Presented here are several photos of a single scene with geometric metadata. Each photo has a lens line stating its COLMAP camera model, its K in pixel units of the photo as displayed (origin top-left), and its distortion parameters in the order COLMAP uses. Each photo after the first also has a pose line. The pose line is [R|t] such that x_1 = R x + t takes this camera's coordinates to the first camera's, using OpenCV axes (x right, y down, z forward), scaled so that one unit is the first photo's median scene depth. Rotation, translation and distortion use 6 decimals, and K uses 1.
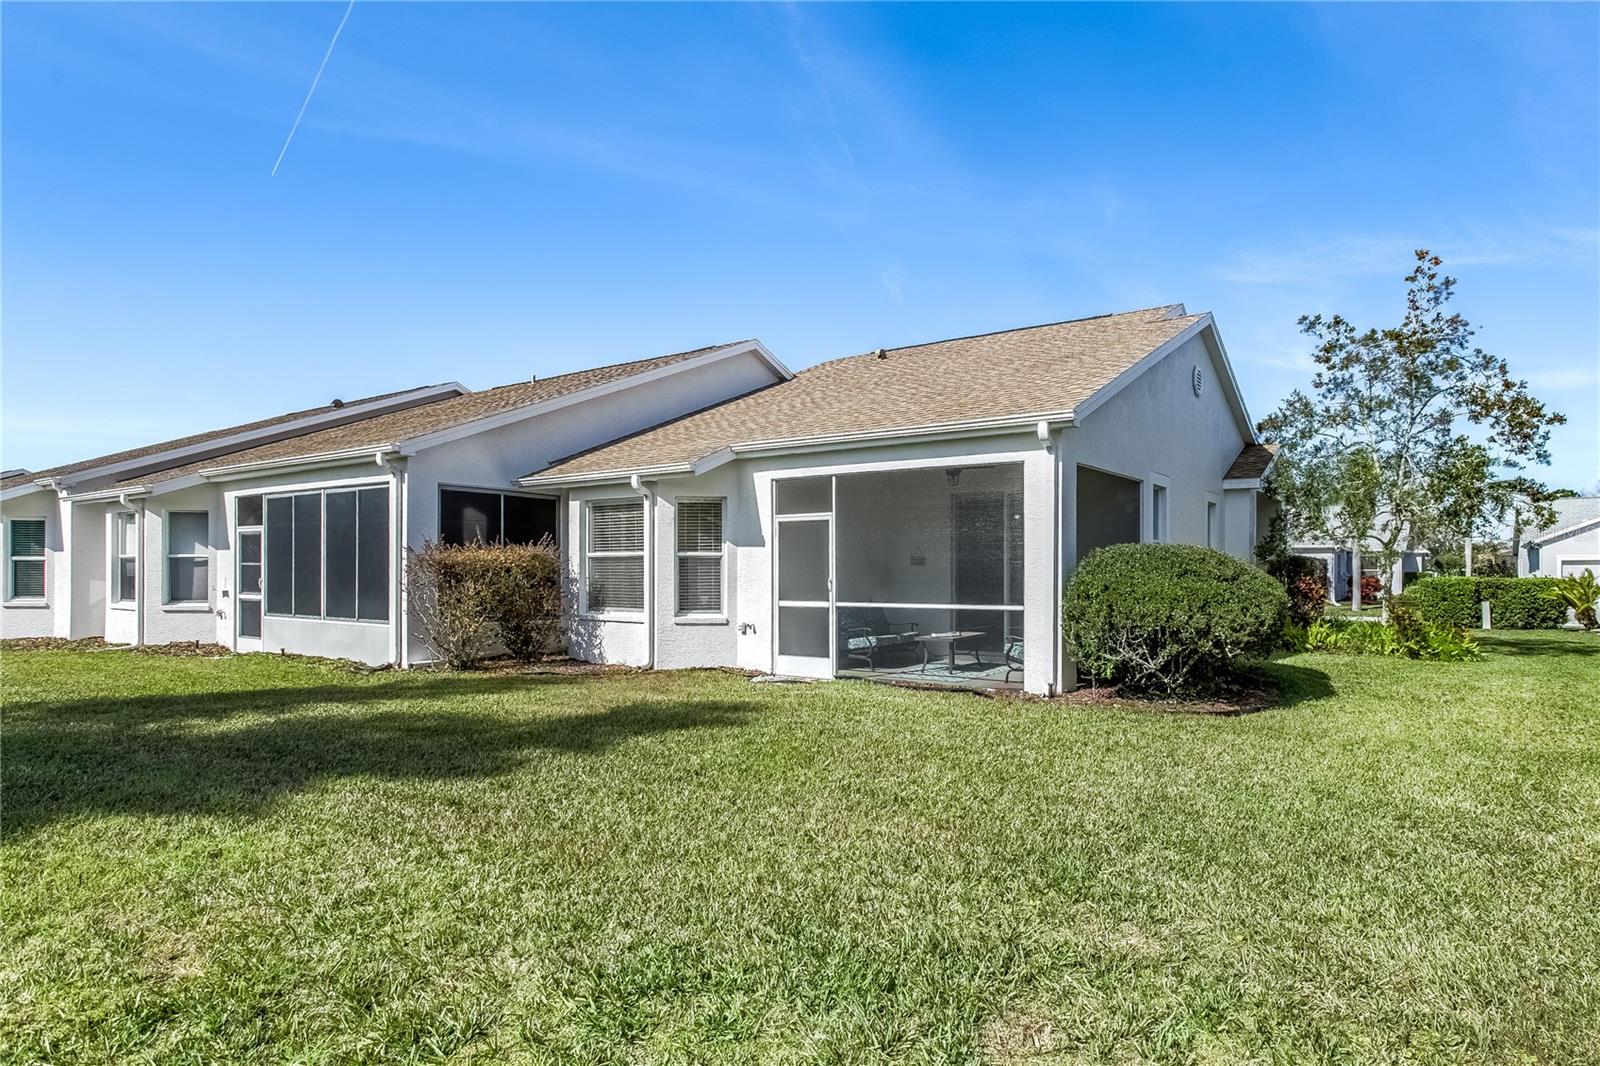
lens RADIAL K [[776.7, 0, 800.3], [0, 776.7, 537.4], [0, 0, 1]] dist [-0.006073, -0.000357]
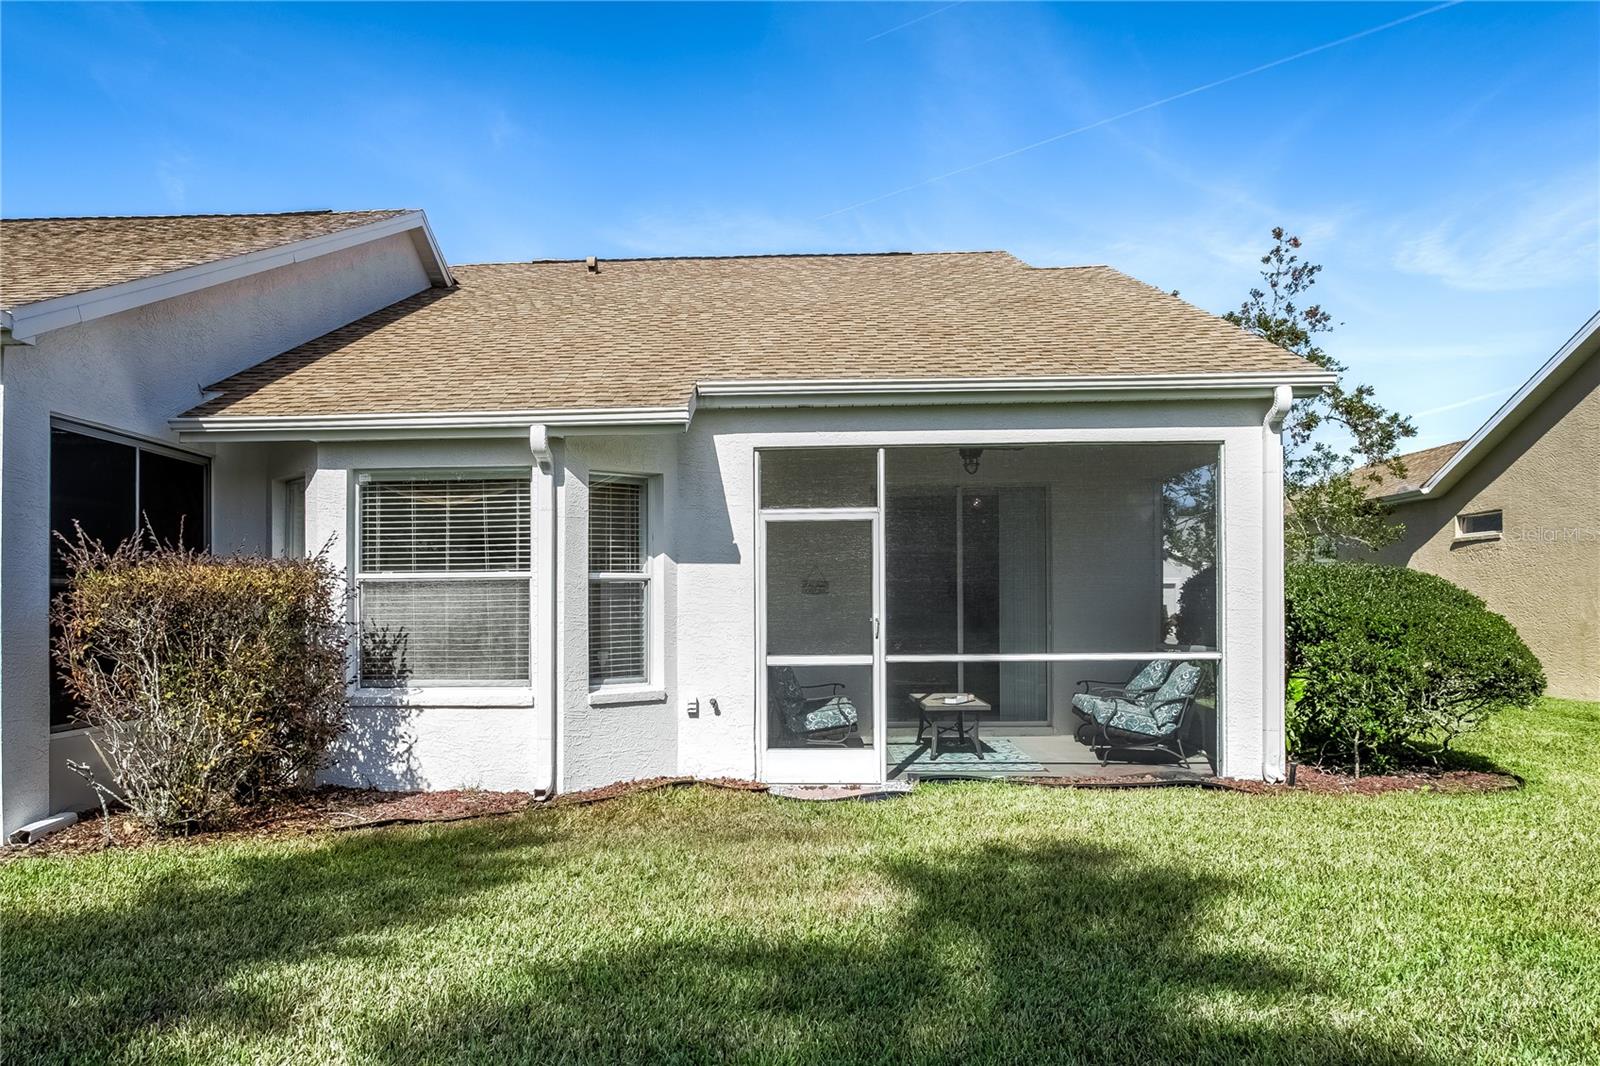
lens RADIAL K [[1101.0, 0, 799.9], [0, 1101.0, 538.2], [0, 0, 1]] dist [-0.005976, 0.001125]
pose [[0.879546, 0.016922, 0.475513, -0.396506], [-0.011884, 0.999837, -0.013599, 0.003799], [-0.475665, 0.006310, 0.879604, 0.256295]]
